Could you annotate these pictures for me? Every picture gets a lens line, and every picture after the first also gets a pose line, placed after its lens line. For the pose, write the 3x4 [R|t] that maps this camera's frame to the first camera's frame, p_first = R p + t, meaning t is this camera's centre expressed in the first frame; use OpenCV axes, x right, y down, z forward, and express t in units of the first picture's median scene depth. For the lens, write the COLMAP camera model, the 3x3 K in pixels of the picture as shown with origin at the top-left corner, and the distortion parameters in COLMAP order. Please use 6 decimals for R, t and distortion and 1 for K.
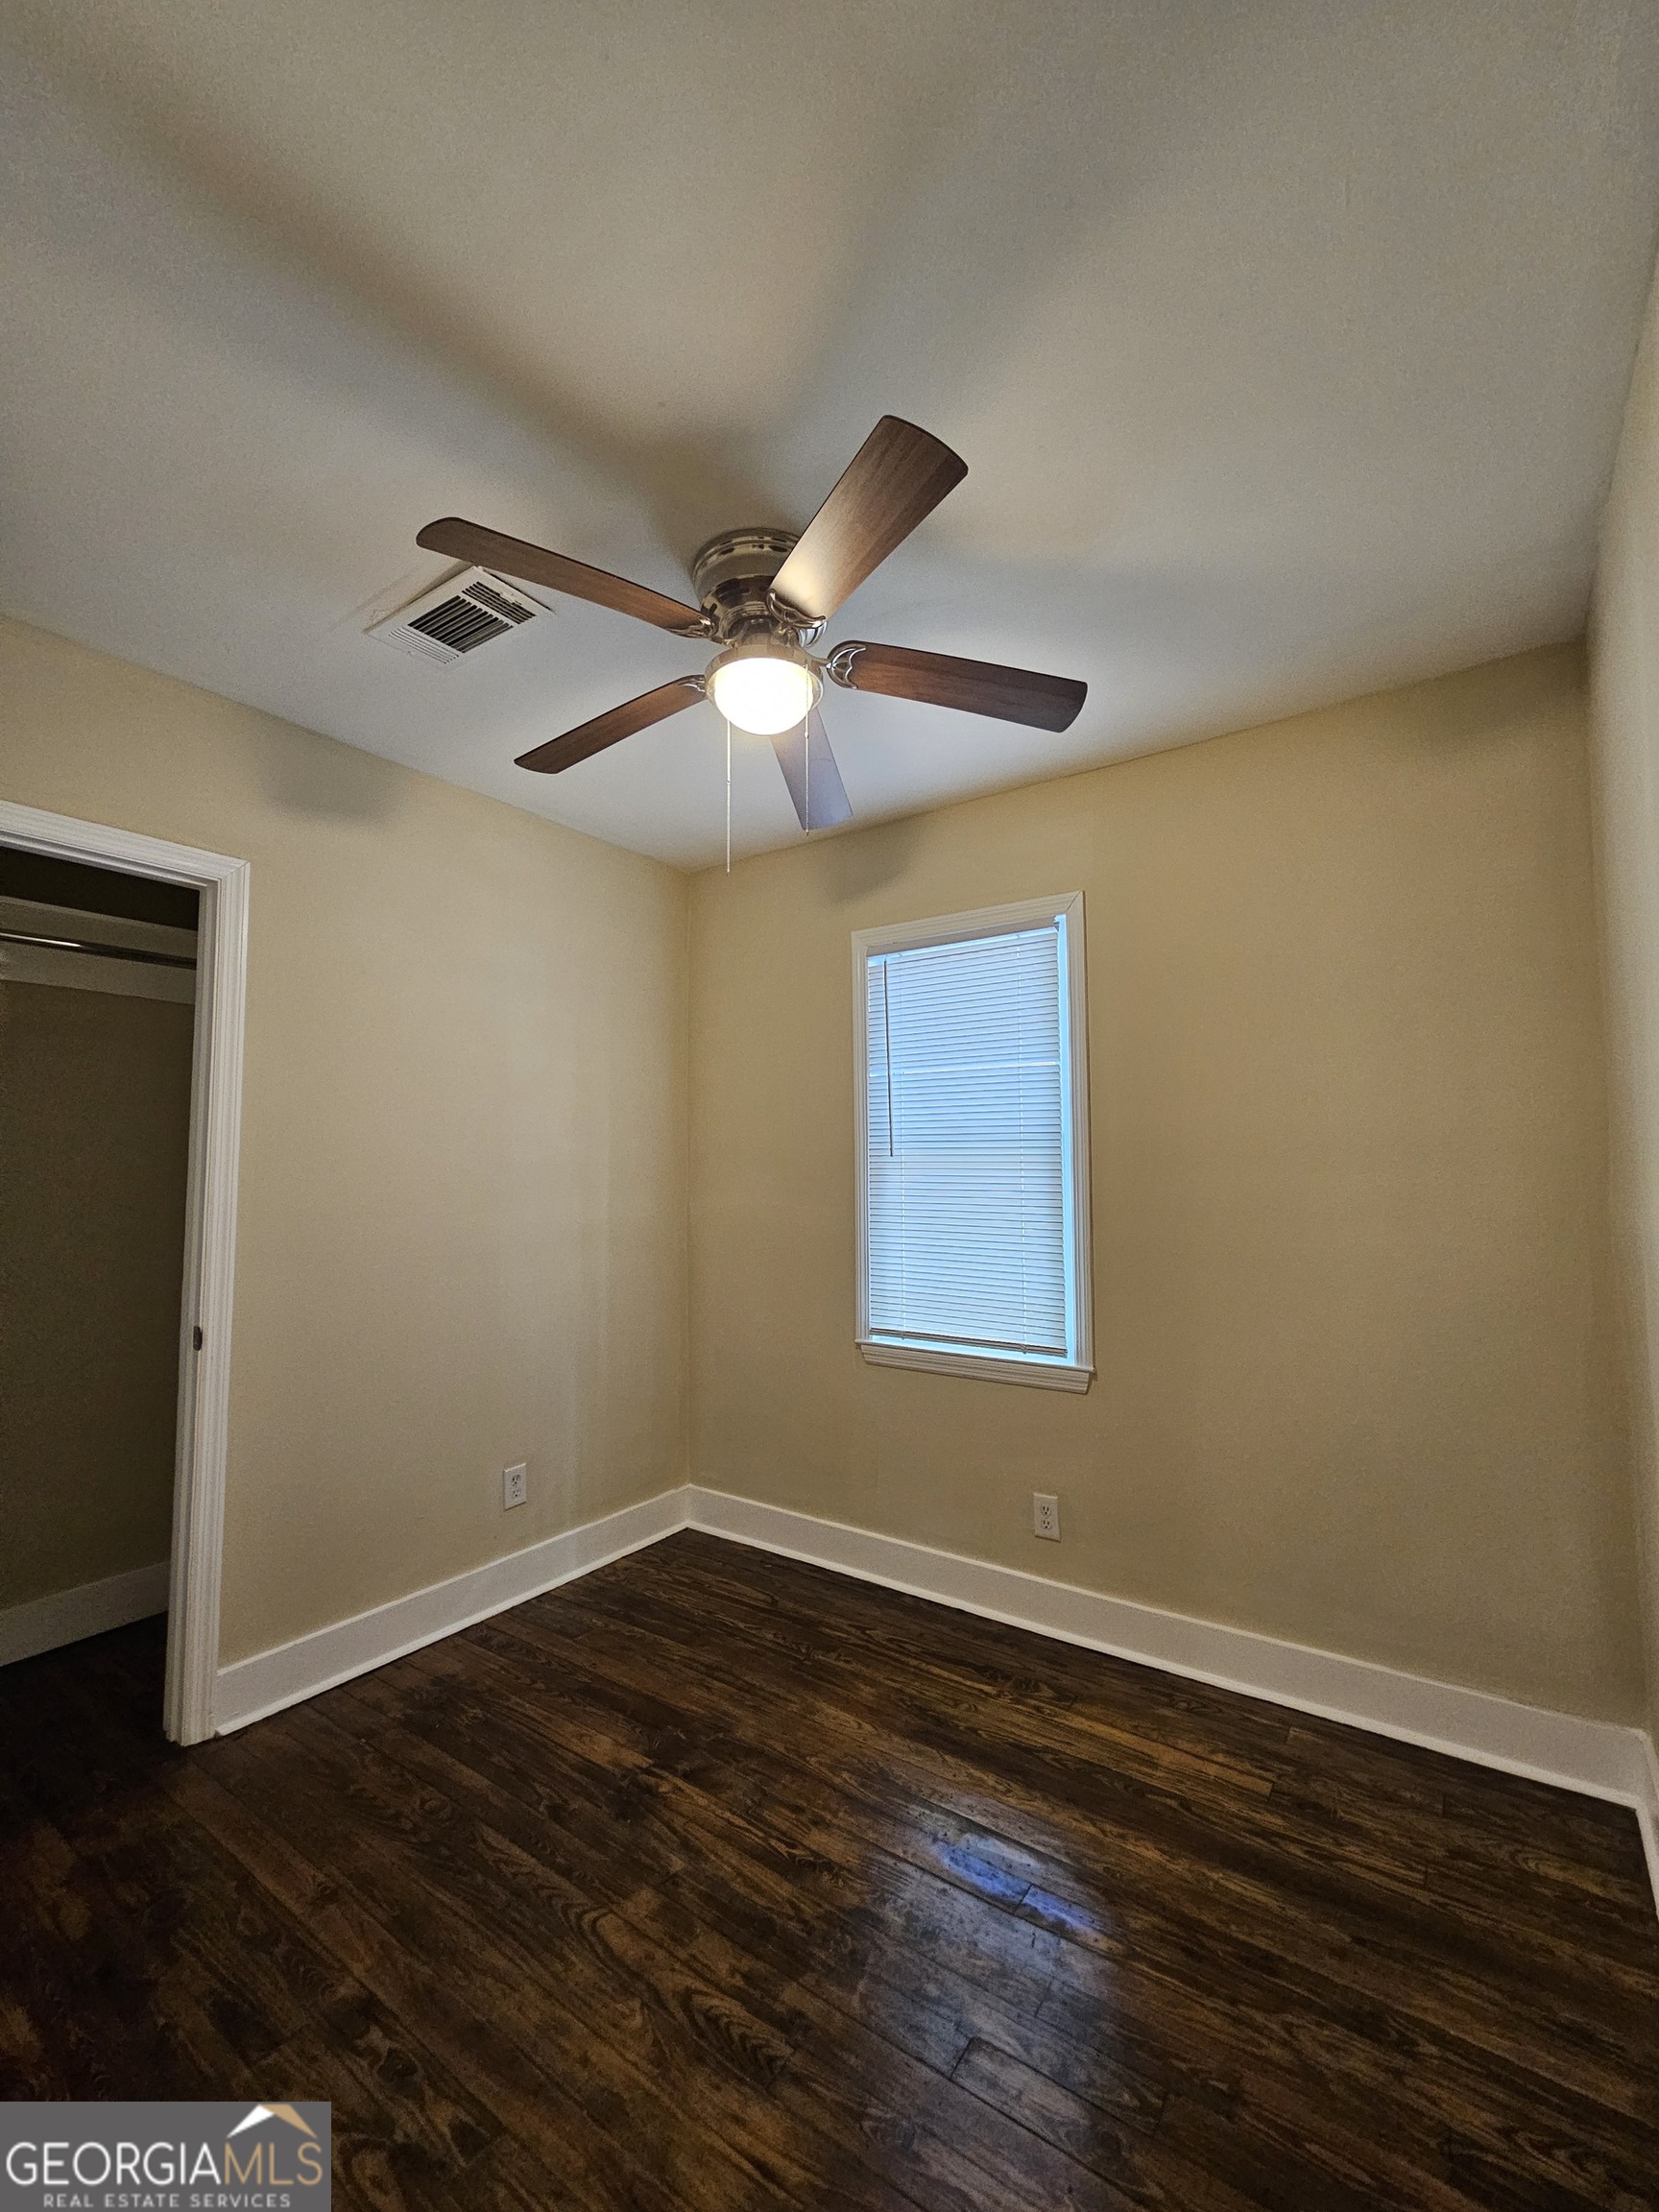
lens RADIAL K [[909.8, 0, 839.0], [0, 909.8, 1125.2], [0, 0, 1]] dist [-0.004014, 0.002624]
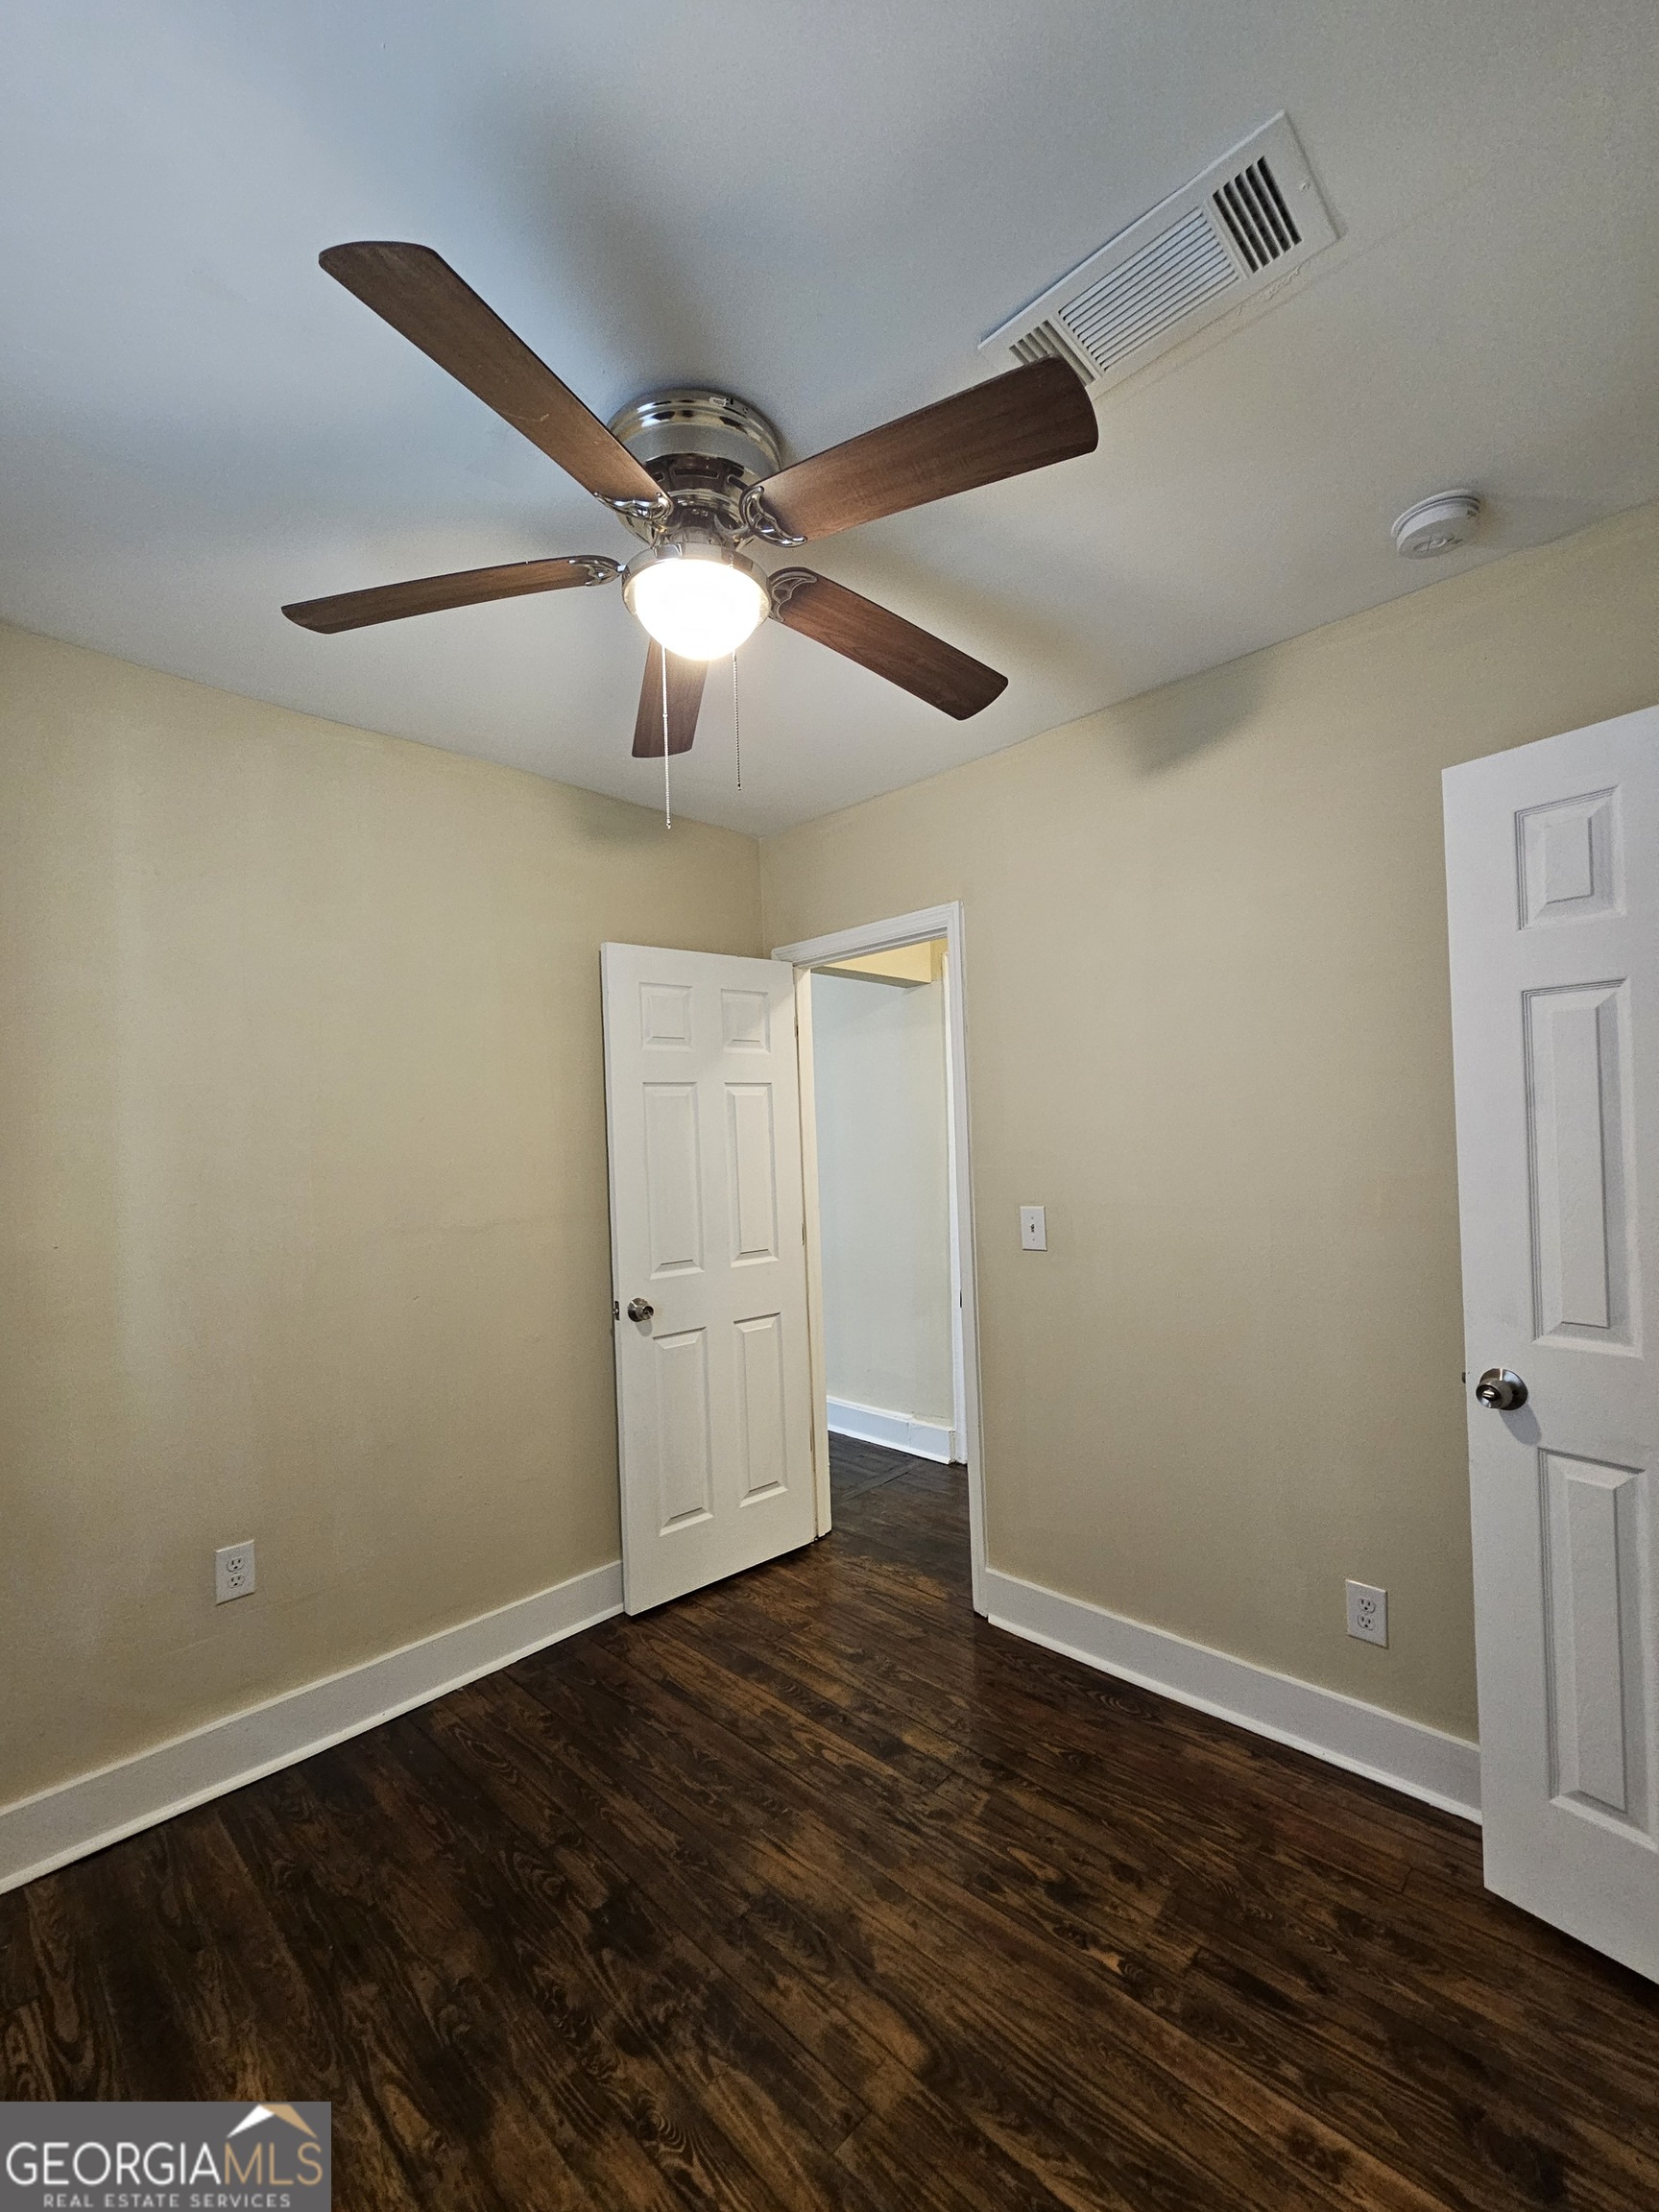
lens RADIAL K [[909.8, 0, 839.0], [0, 909.8, 1125.2], [0, 0, 1]] dist [-0.004014, 0.002624]
pose [[-0.987410, 0.036911, 0.153814, -0.307317], [0.027012, 0.997457, -0.065956, 0.040036], [-0.155857, -0.060971, -0.985896, 1.719918]]
